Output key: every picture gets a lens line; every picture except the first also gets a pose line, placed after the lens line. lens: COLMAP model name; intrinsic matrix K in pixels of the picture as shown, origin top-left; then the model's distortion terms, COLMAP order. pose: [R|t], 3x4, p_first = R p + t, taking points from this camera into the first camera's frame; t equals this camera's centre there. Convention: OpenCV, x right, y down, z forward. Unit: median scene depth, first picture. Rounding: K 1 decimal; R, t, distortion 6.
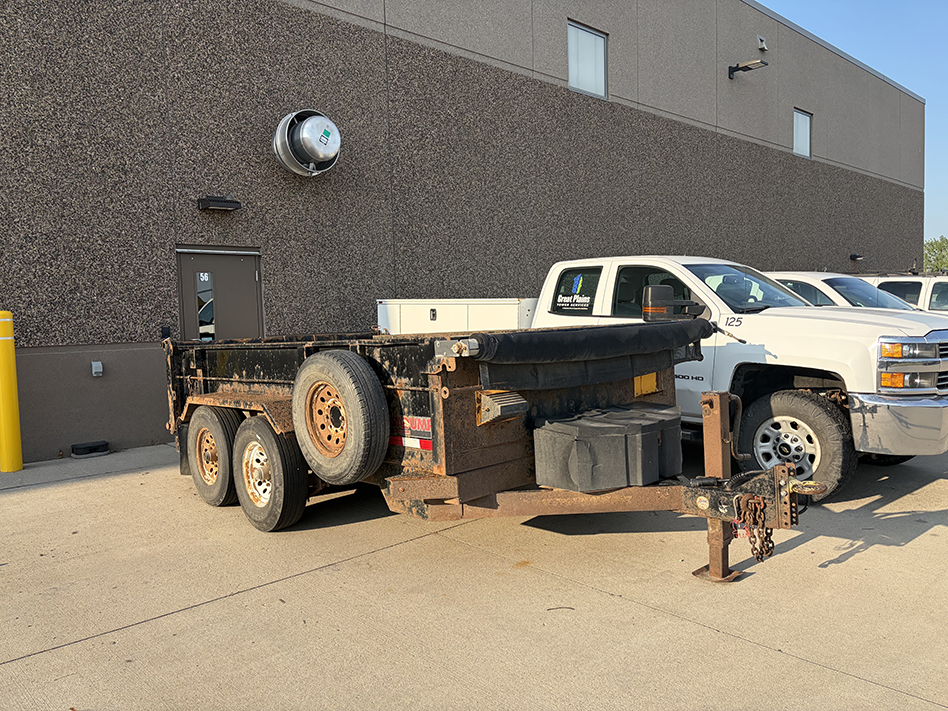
lens RADIAL K [[718.0, 0, 465.7], [0, 718.0, 359.3], [0, 0, 1]] dist [0.037722, -0.040864]
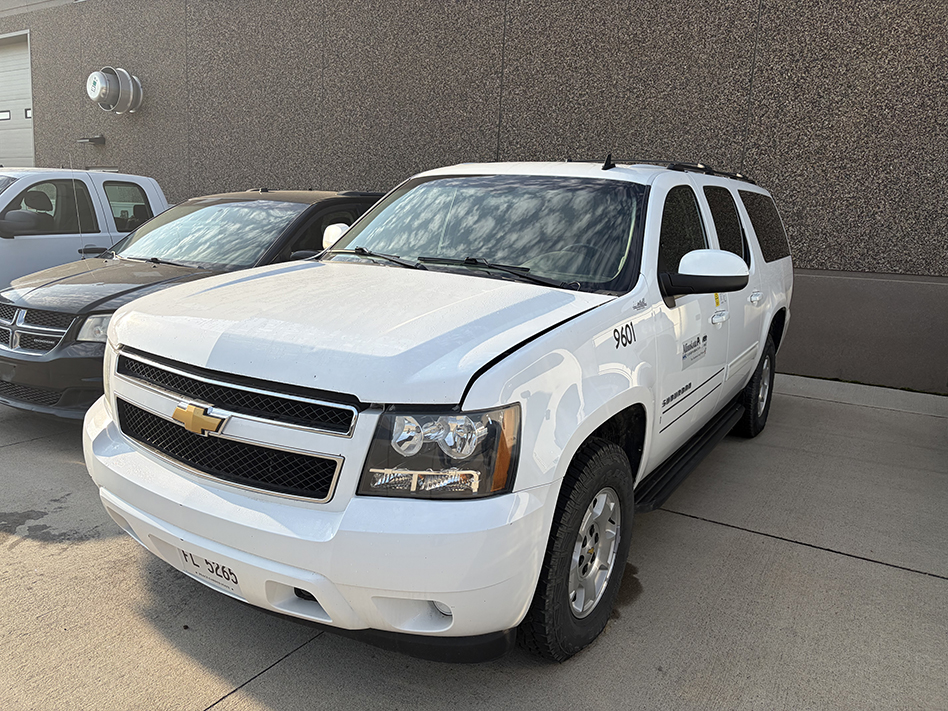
lens RADIAL K [[718.0, 0, 474.4], [0, 718.0, 352.2], [0, 0, 1]] dist [0.037722, -0.040864]
pose [[0.277757, 0.200970, -0.939395, 1.208901], [-0.114237, 0.977844, 0.175418, -0.104298], [0.953835, 0.058590, 0.294561, 1.078334]]
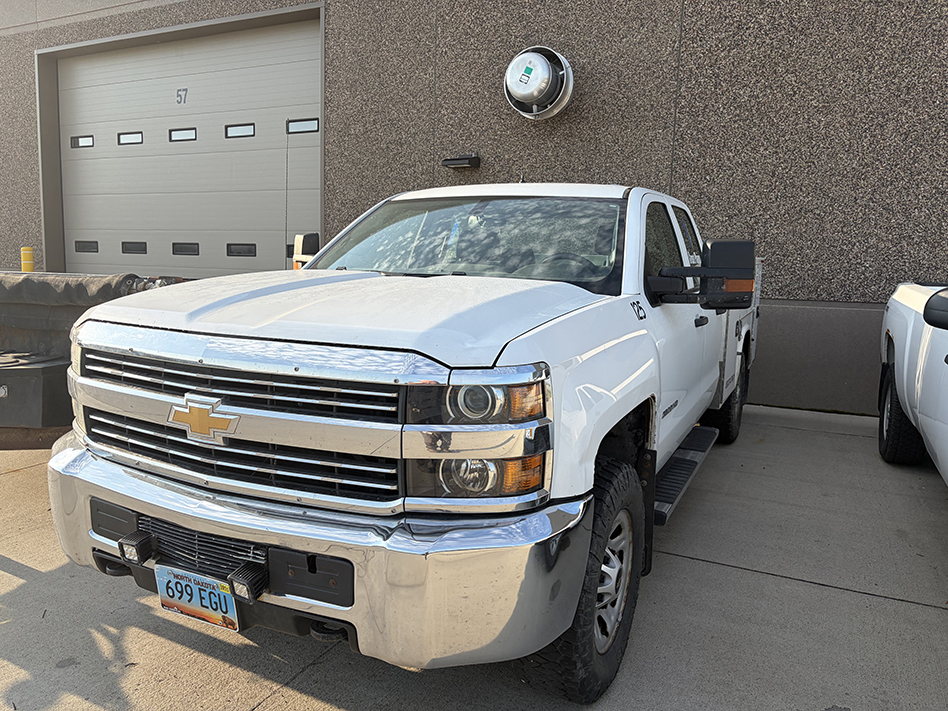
lens RADIAL K [[718.0, 0, 470.1], [0, 718.0, 357.0], [0, 0, 1]] dist [0.037722, -0.040864]
pose [[0.356822, 0.152855, -0.921582, 0.557763], [-0.096798, 0.987262, 0.126270, -0.049700], [0.929144, 0.044151, 0.367073, 0.493412]]
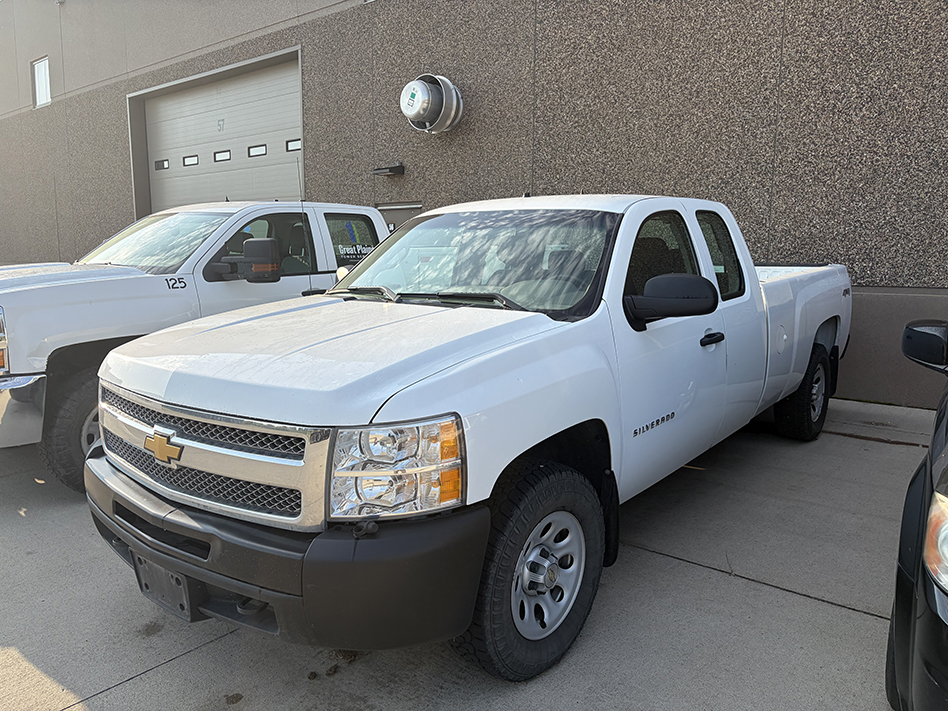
lens RADIAL K [[718.0, 0, 468.9], [0, 718.0, 356.4], [0, 0, 1]] dist [0.037722, -0.040864]
pose [[0.132478, 0.169341, -0.976613, 0.808374], [-0.067827, 0.984537, 0.161515, -0.080661], [0.988863, 0.044843, 0.141915, 0.765573]]
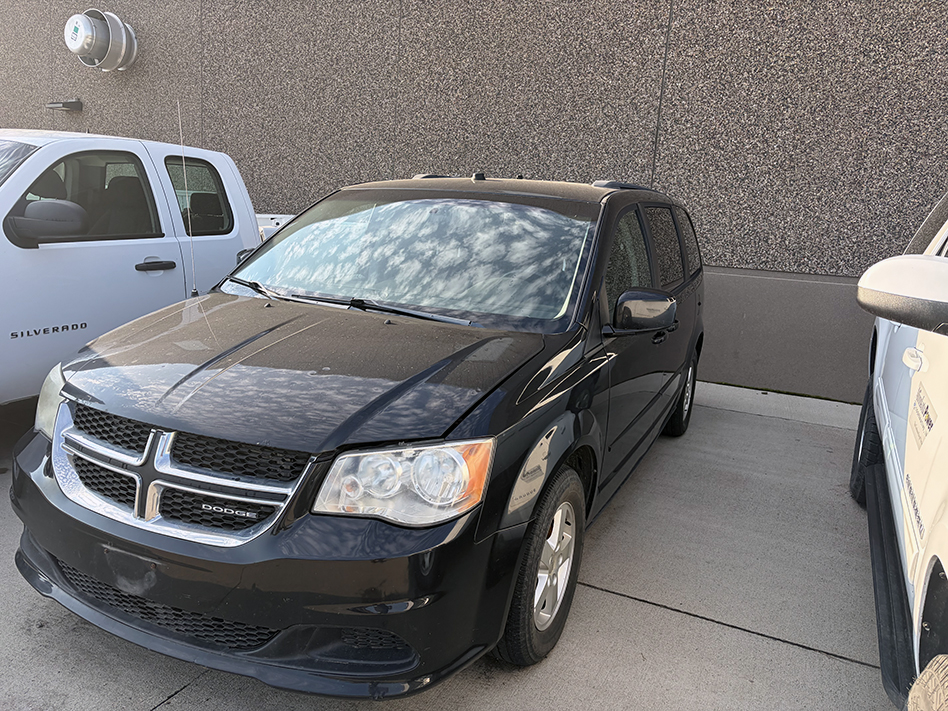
lens RADIAL K [[718.0, 0, 477.6], [0, 718.0, 353.5], [0, 0, 1]] dist [0.037722, -0.040864]
pose [[0.362118, 0.215377, -0.906909, 0.928389], [-0.134092, 0.974857, 0.177972, -0.089012], [0.922437, 0.057163, 0.381894, 0.950739]]
